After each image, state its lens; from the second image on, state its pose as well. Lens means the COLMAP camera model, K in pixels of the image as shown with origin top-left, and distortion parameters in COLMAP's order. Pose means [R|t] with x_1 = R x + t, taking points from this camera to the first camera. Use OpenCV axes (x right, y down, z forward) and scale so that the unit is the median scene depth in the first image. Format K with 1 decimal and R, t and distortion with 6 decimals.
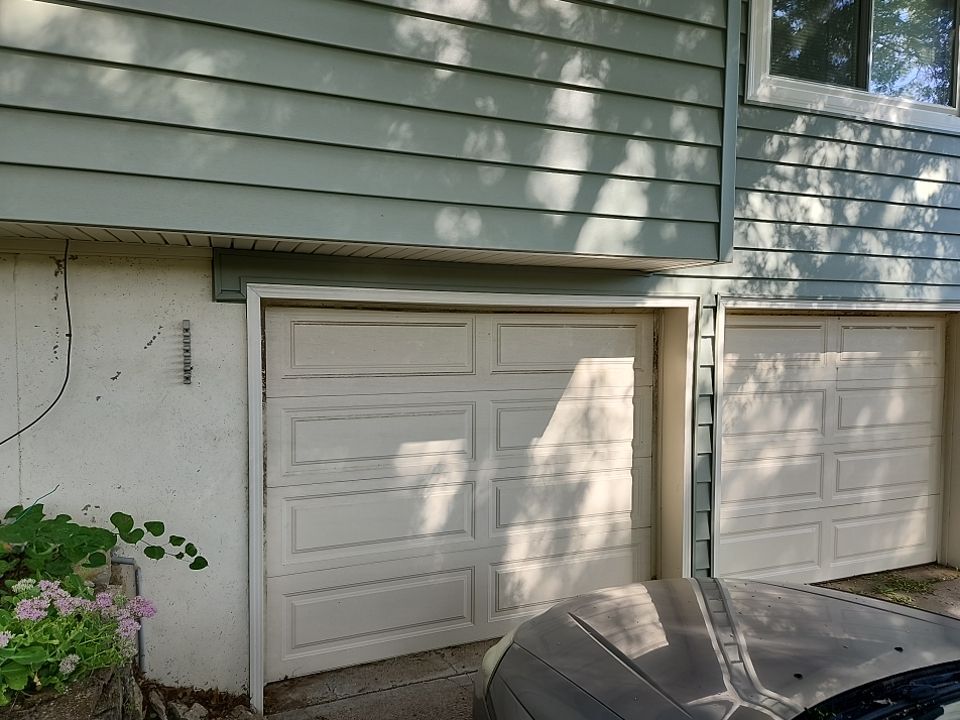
lens RADIAL K [[641.5, 0, 480.0], [0, 641.5, 360.0], [0, 0, 1]] dist [0.071519, -0.047287]
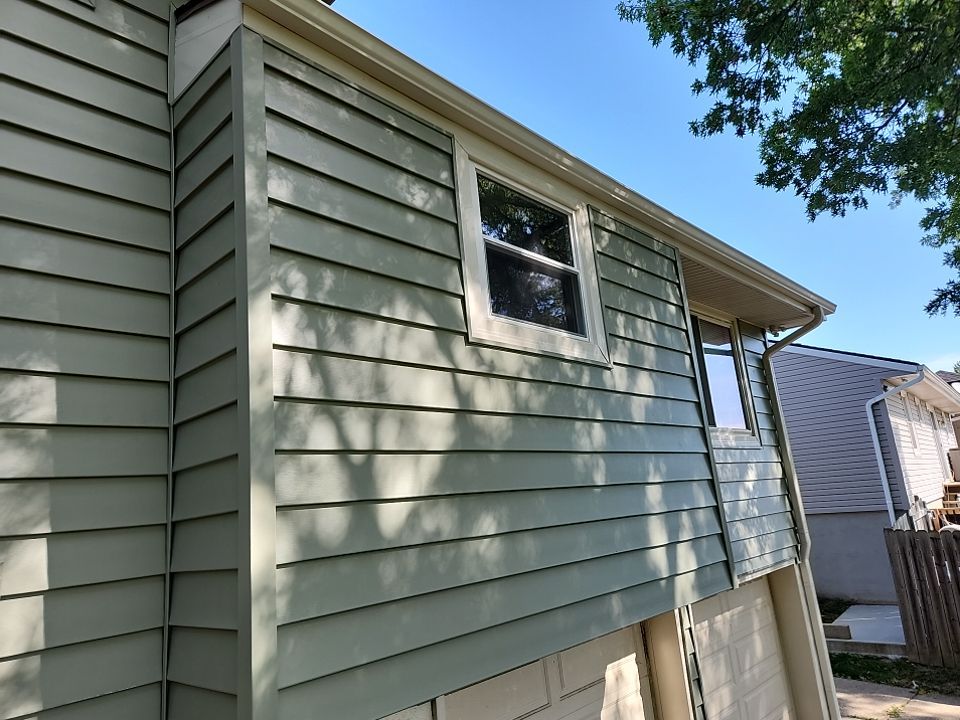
lens RADIAL K [[641.5, 0, 480.0], [0, 641.5, 360.0], [0, 0, 1]] dist [0.071519, -0.047287]
pose [[0.901172, 0.012222, 0.433289, -0.555561], [0.109844, 0.960535, -0.255554, -0.249887], [-0.419312, 0.277892, 0.864265, -0.086604]]
